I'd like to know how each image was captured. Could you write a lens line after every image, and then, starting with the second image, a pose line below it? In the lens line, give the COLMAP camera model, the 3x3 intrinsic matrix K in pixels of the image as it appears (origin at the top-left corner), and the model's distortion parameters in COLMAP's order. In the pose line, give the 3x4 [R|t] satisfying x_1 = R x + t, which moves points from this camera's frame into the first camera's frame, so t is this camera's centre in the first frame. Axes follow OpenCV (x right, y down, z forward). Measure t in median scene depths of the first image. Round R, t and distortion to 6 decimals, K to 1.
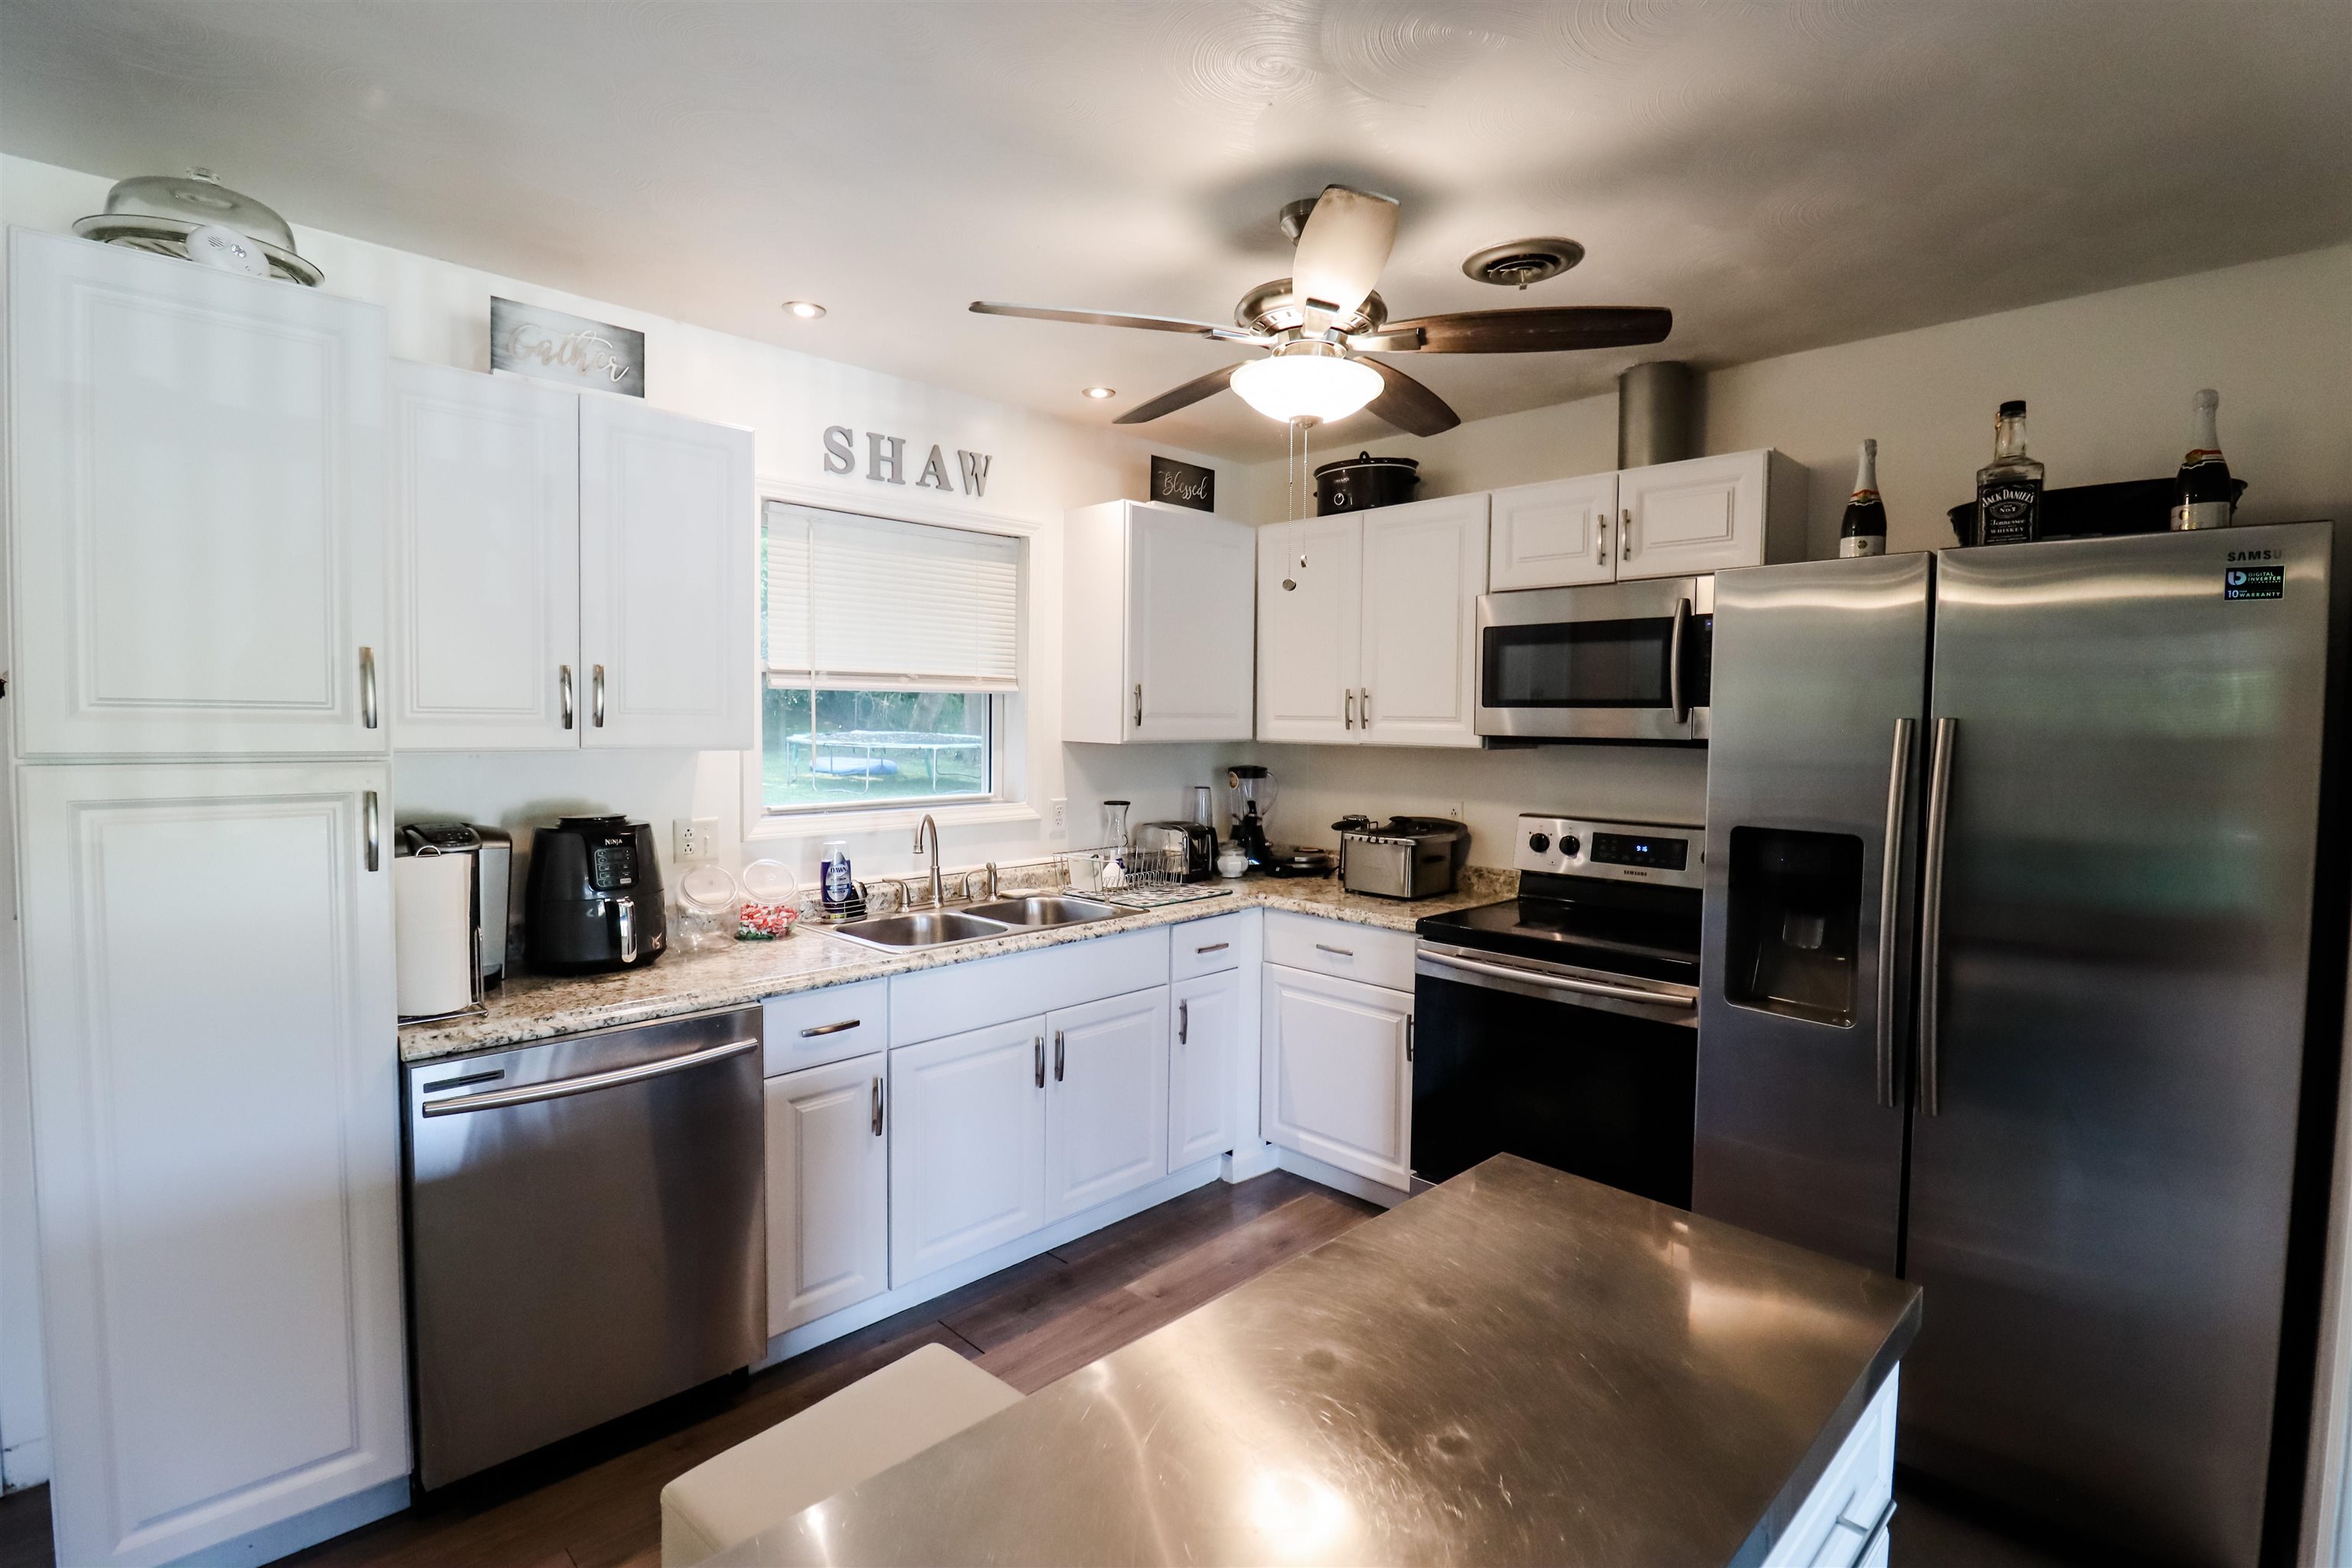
lens RADIAL K [[1109.7, 0, 1201.9], [0, 1109.7, 769.6], [0, 0, 1]] dist [0.003629, -0.014033]
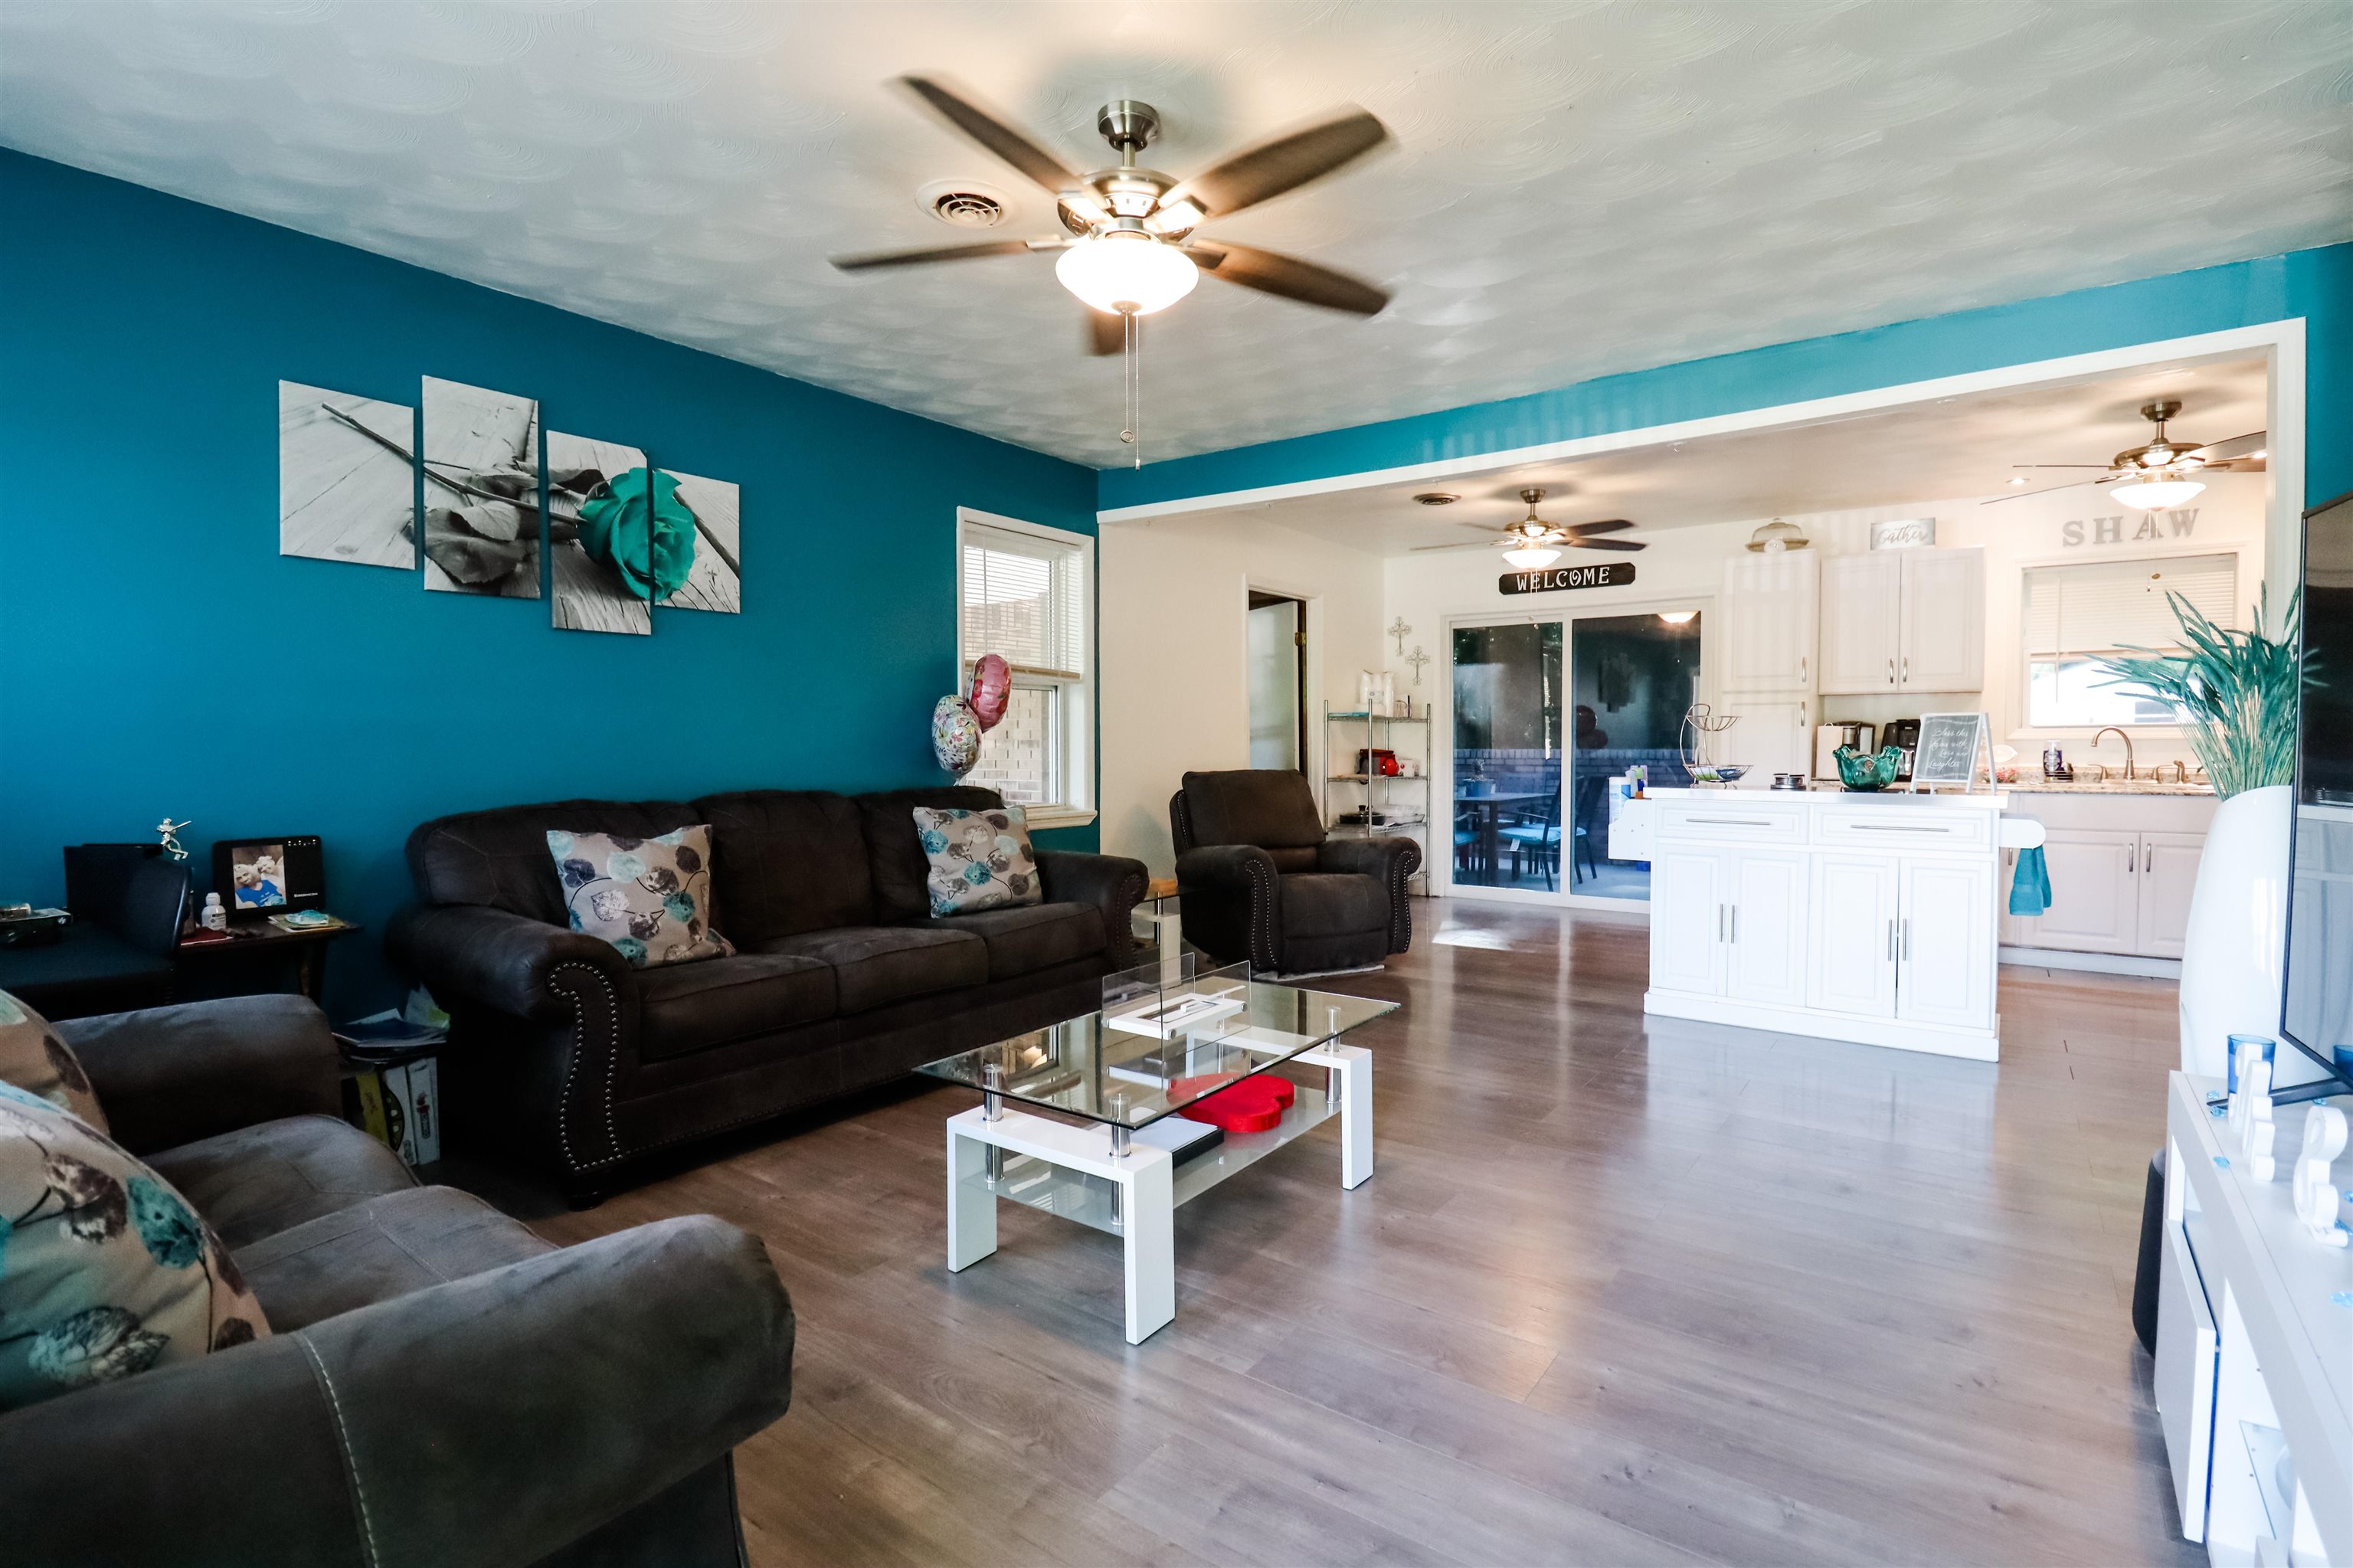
lens RADIAL K [[1110.2, 0, 1202.4], [0, 1110.2, 769.6], [0, 0, 1]] dist [0.003629, -0.014033]
pose [[0.143901, 0.013318, -0.989502, 1.327825], [-0.043263, 0.999038, 0.007155, 0.162266], [0.988646, 0.041780, 0.144339, -0.713194]]
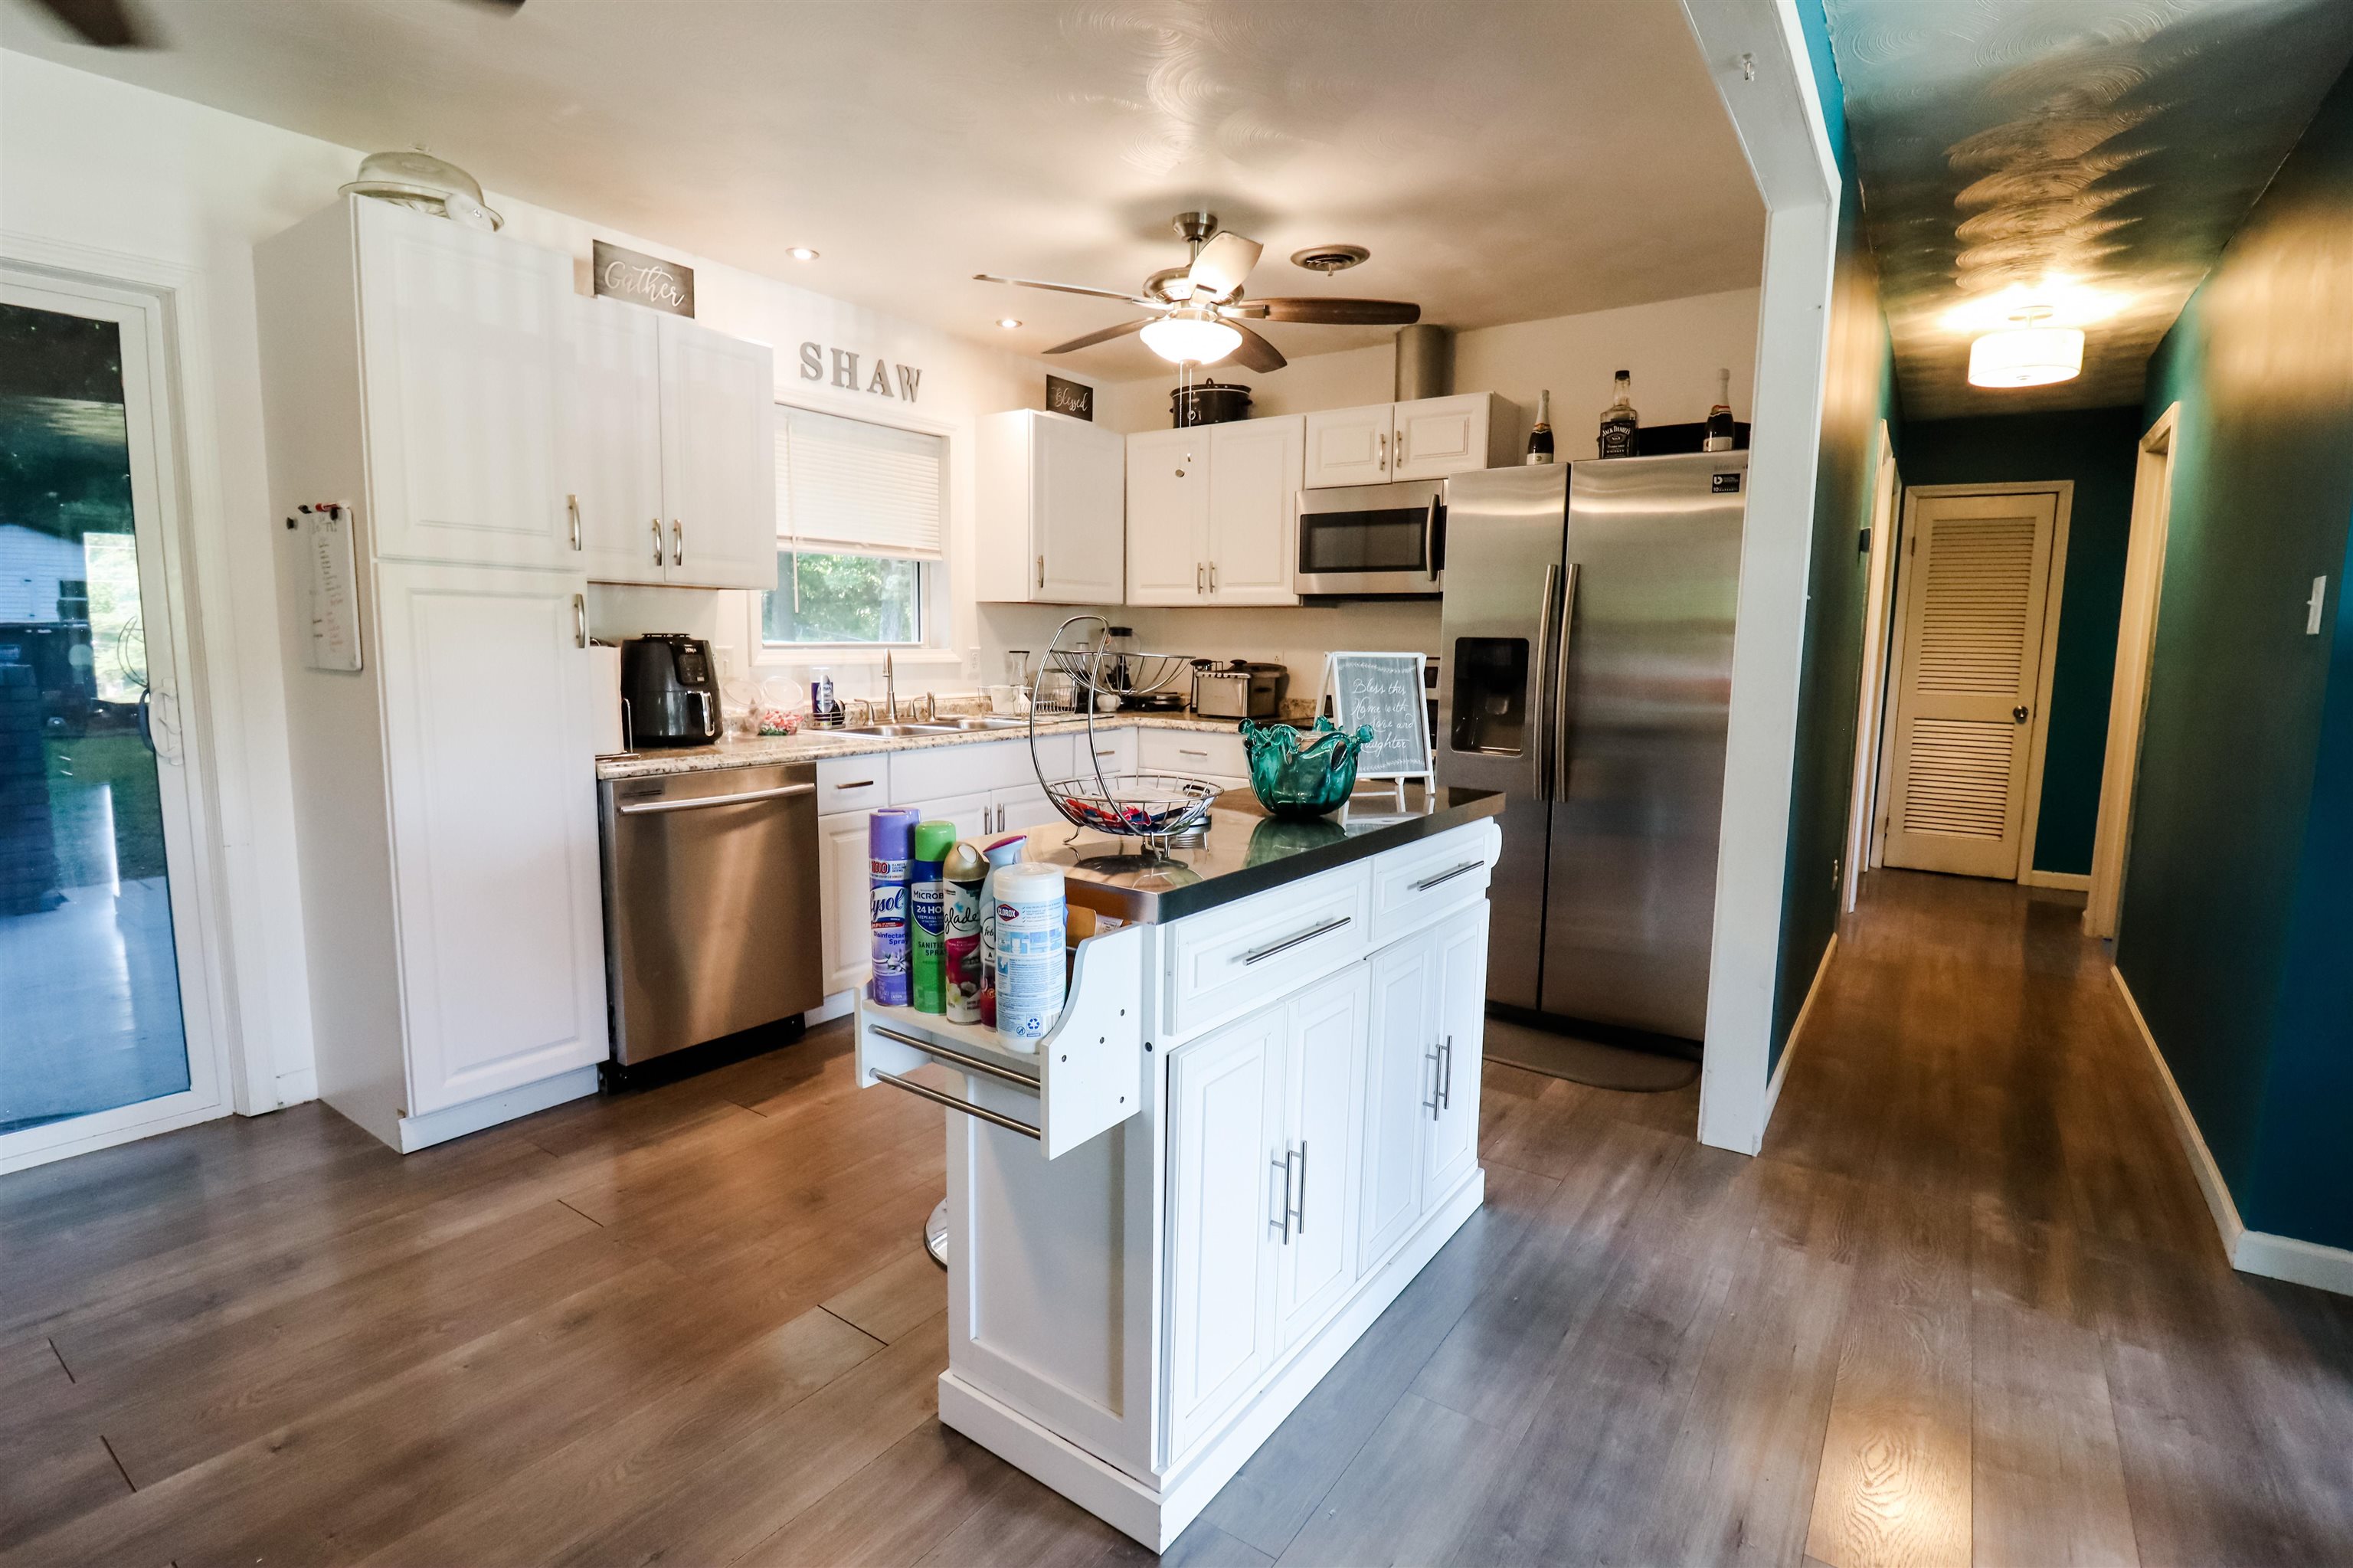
lens RADIAL K [[1110.2, 0, 1202.4], [0, 1110.2, 769.6], [0, 0, 1]] dist [0.003629, -0.014033]
pose [[0.984826, -0.016877, 0.172724, -0.113762], [0.004049, 0.997224, 0.074355, 0.088038], [-0.173500, -0.072527, 0.982160, -0.370203]]
